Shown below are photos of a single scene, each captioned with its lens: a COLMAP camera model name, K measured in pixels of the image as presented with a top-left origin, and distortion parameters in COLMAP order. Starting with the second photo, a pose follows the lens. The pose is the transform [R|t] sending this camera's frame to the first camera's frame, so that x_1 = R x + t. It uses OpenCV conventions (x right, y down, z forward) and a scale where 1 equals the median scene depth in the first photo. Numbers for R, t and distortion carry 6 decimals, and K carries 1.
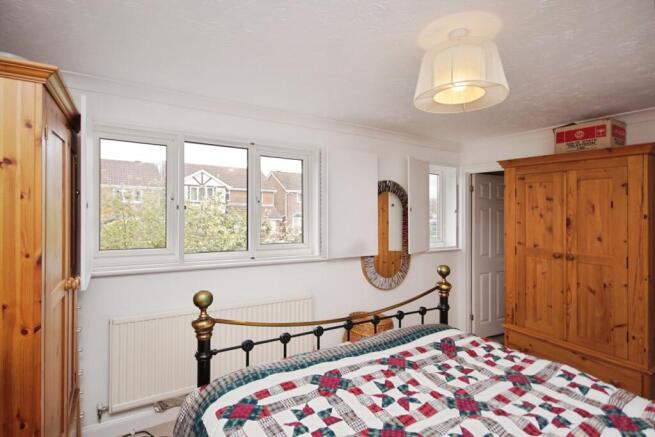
lens RADIAL K [[288.9, 0, 327.5], [0, 288.9, 218.5], [0, 0, 1]] dist [0.013207, 0.000136]
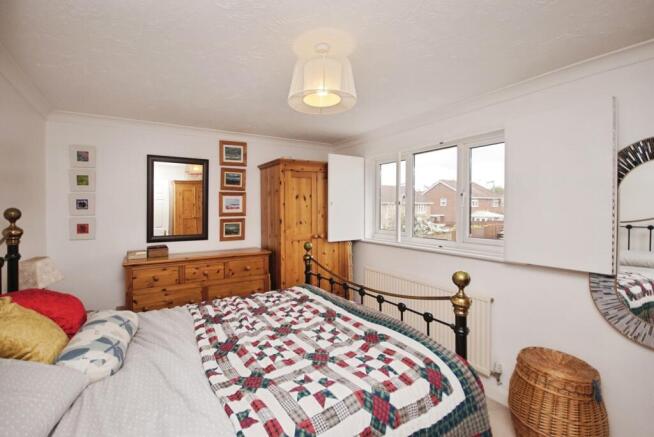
lens RADIAL K [[296.4, 0, 327.0], [0, 296.4, 218.5], [0, 0, 1]] dist [-0.000648, -0.000039]
pose [[0.084303, 0.022875, -0.996178, 1.216541], [-0.007635, 0.999722, 0.022310, 0.013847], [0.996411, 0.005725, 0.084454, 0.659536]]
